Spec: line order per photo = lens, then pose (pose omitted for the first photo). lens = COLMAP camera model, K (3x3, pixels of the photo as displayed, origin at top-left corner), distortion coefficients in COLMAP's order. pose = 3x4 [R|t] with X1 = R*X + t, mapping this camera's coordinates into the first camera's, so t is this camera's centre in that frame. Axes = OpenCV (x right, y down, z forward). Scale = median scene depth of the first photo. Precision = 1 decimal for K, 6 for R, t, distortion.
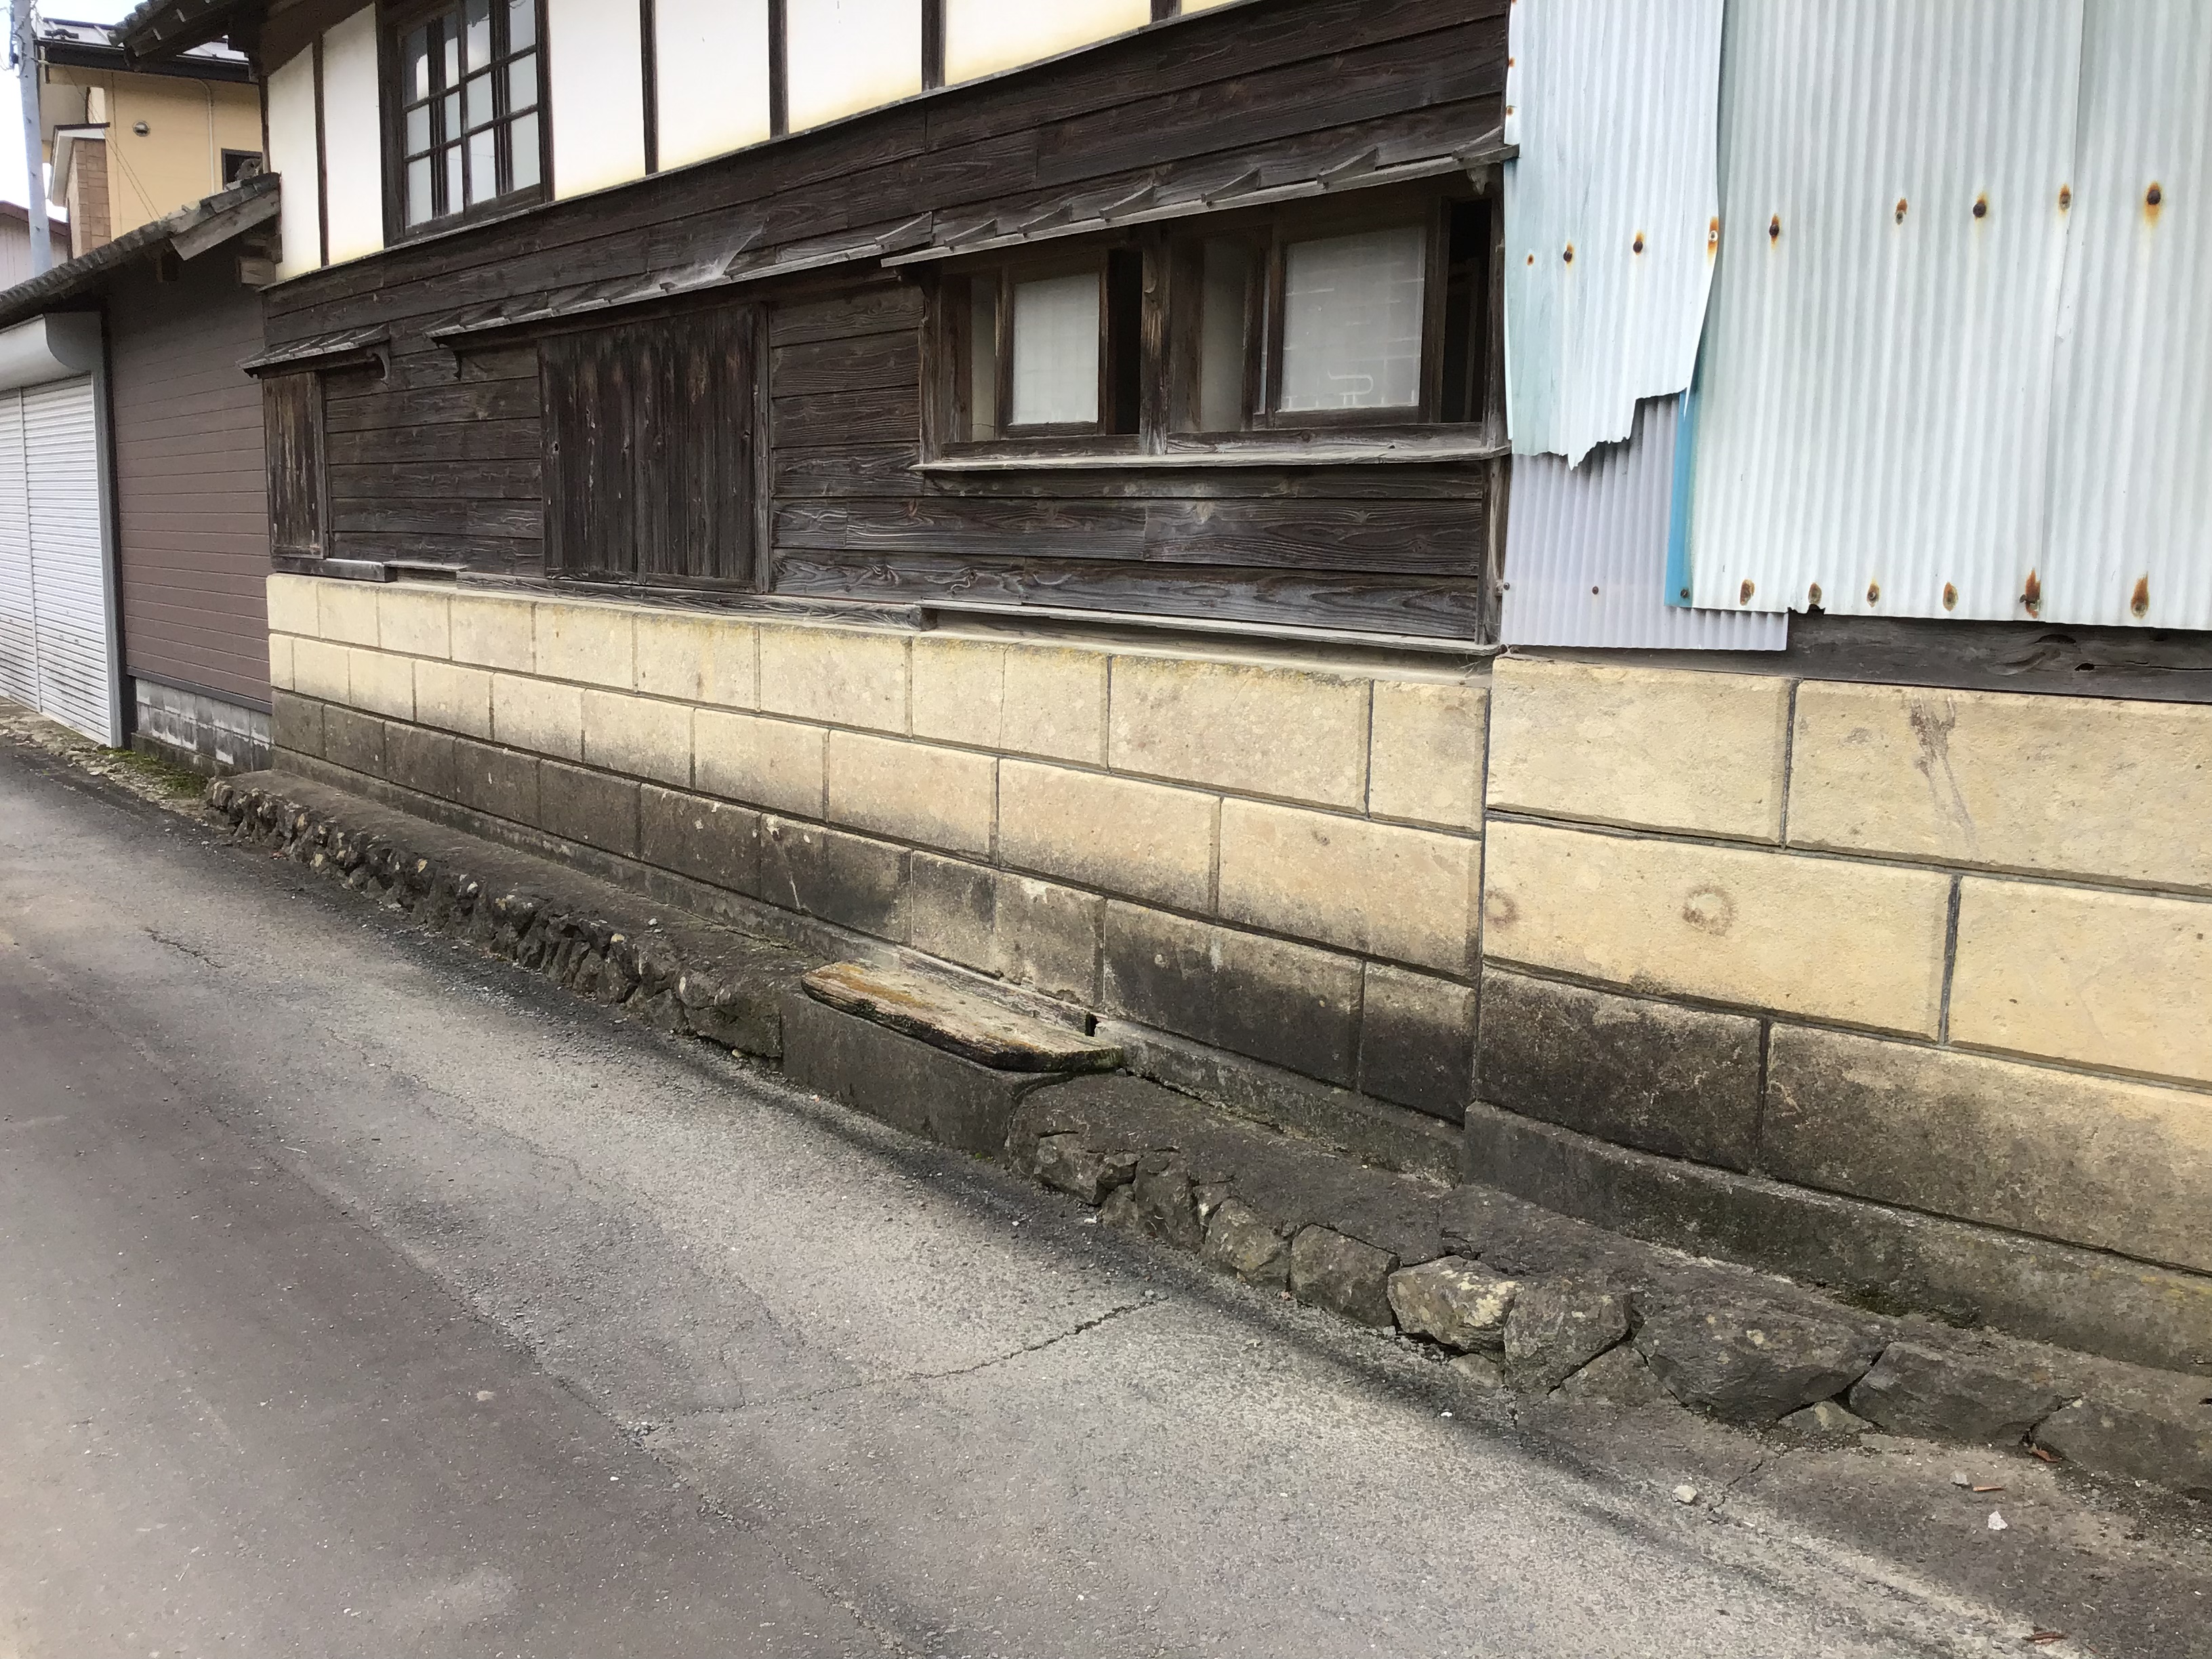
lens RADIAL K [[1995.4, 0, 1106.0], [0, 1995.4, 829.5], [0, 0, 1]] dist [0.144377, -0.338947]
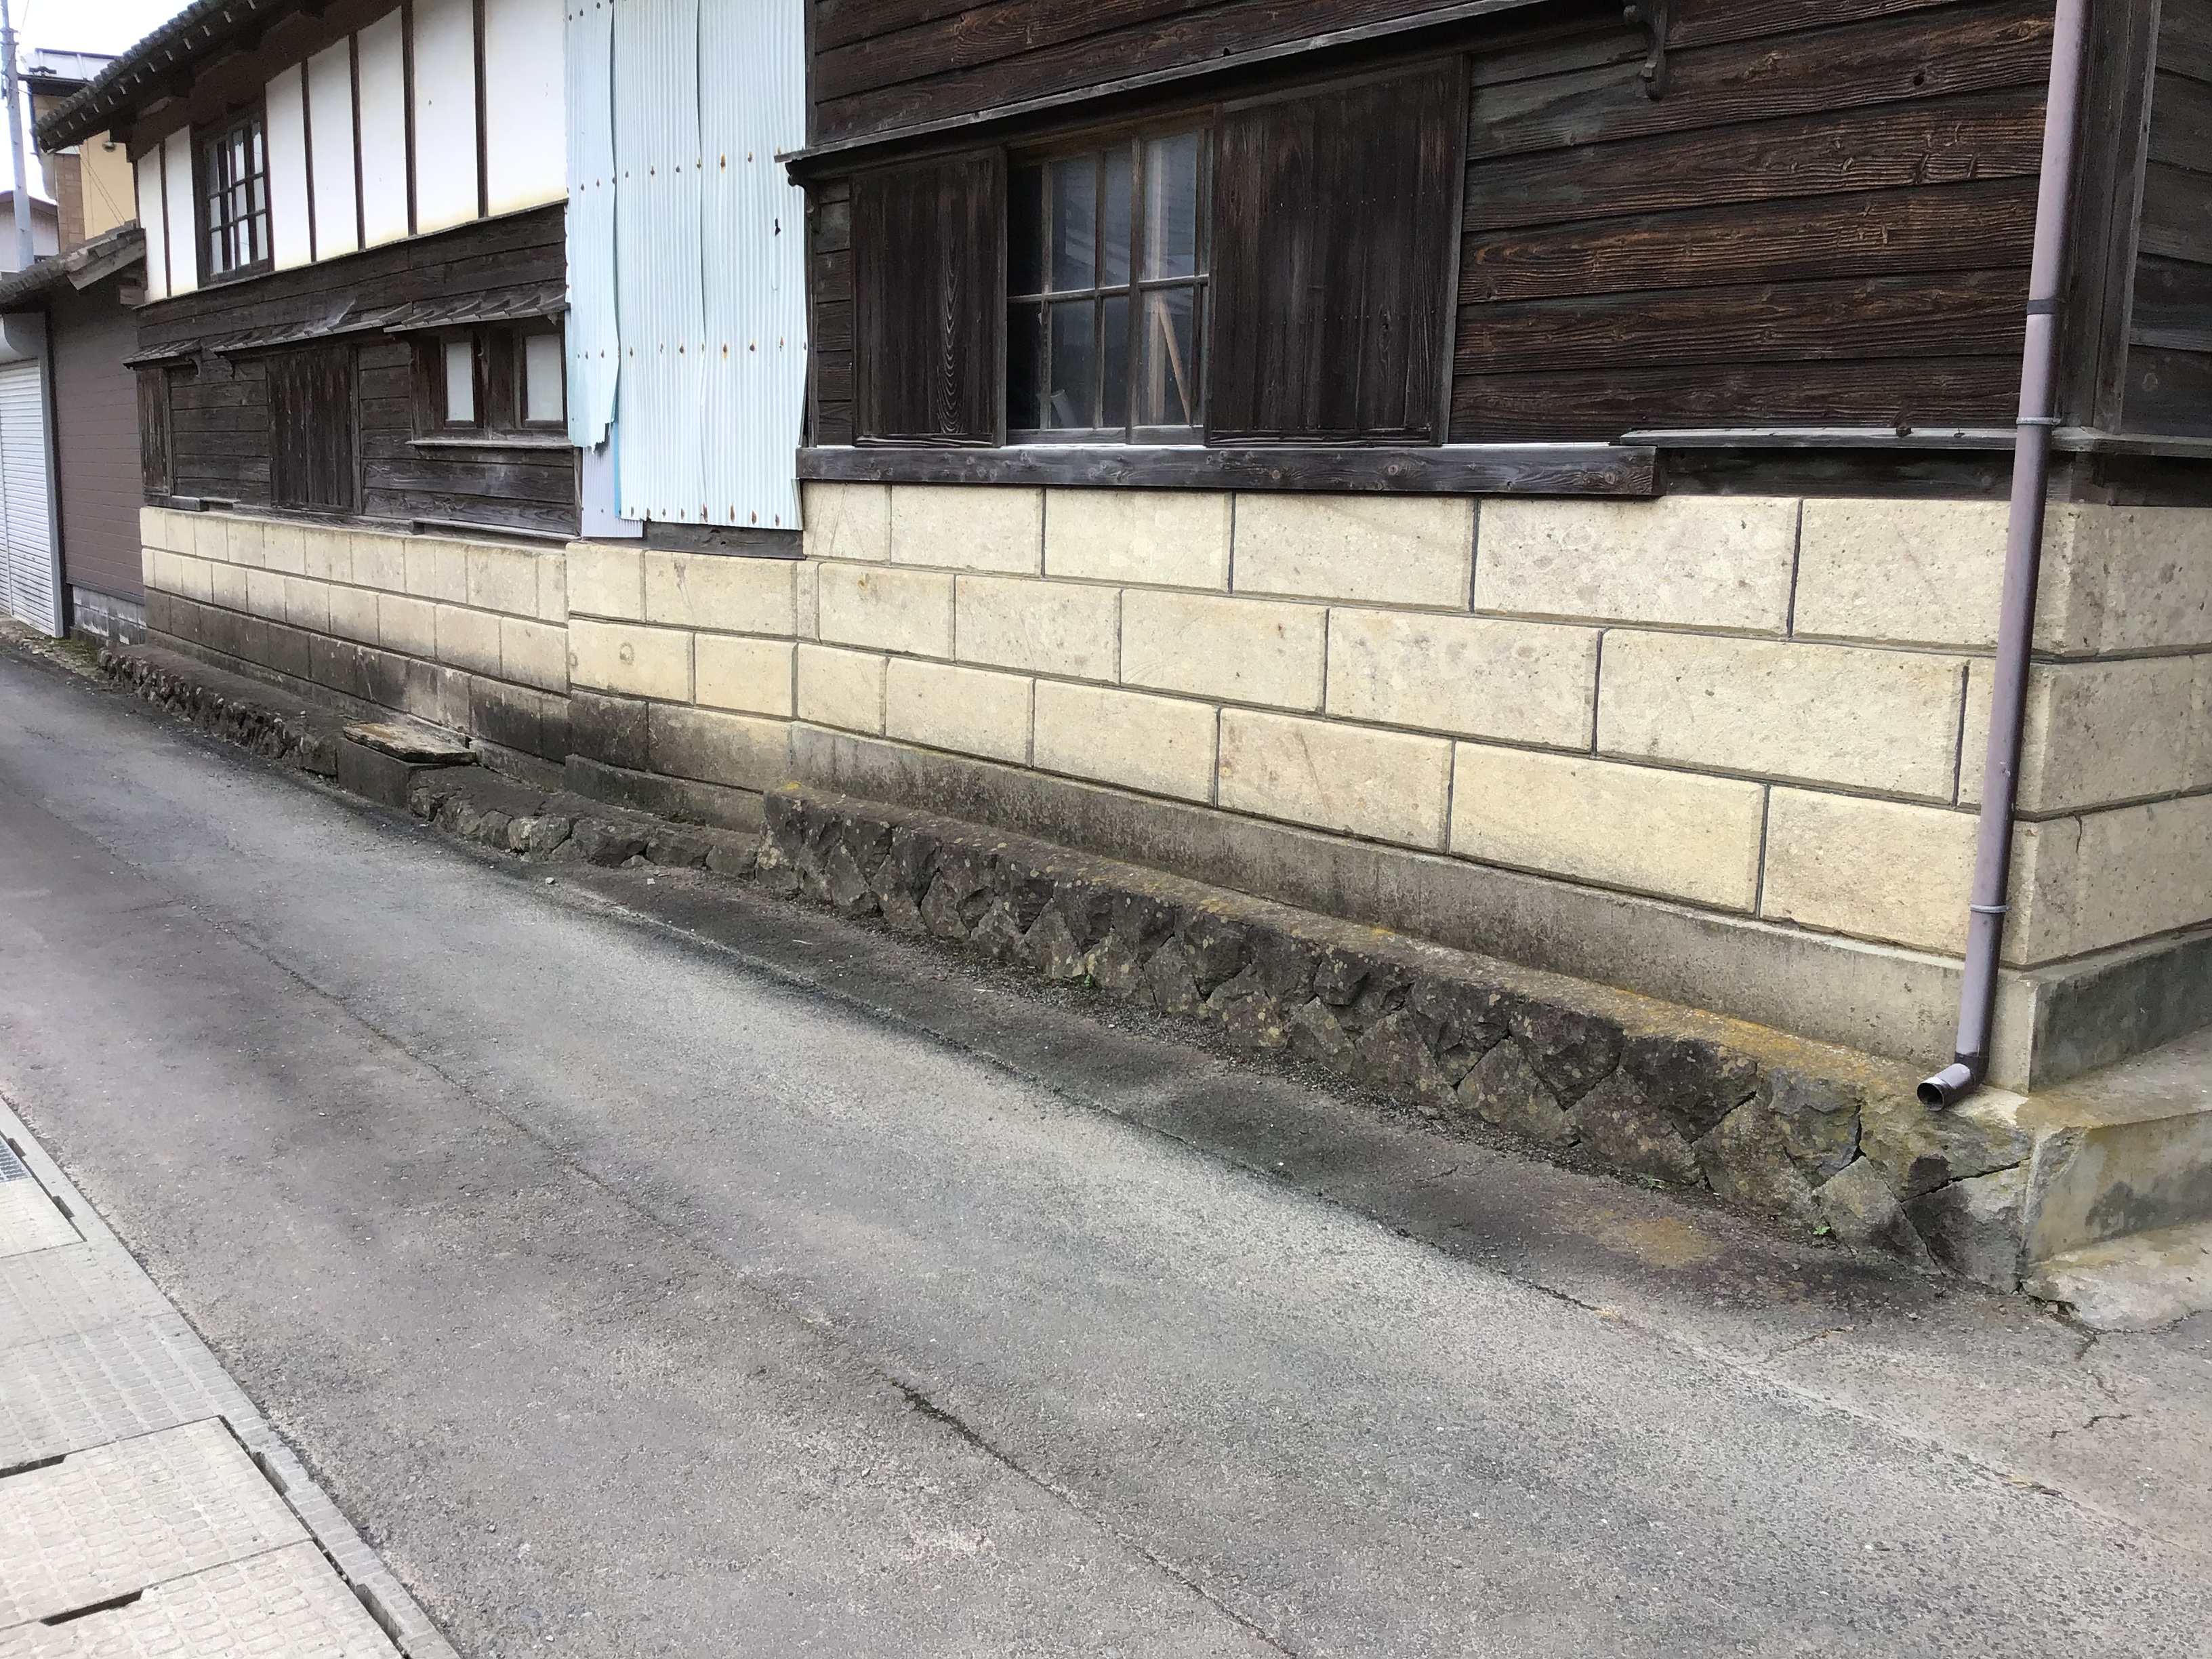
lens RADIAL K [[2027.3, 0, 1109.3], [0, 2027.3, 809.1], [0, 0, 1]] dist [0.127271, -0.263932]
pose [[0.999563, 0.007065, -0.028715, 0.557902], [-0.006631, 0.999863, 0.015198, 0.108238], [0.028819, -0.015001, 0.999472, -0.777949]]
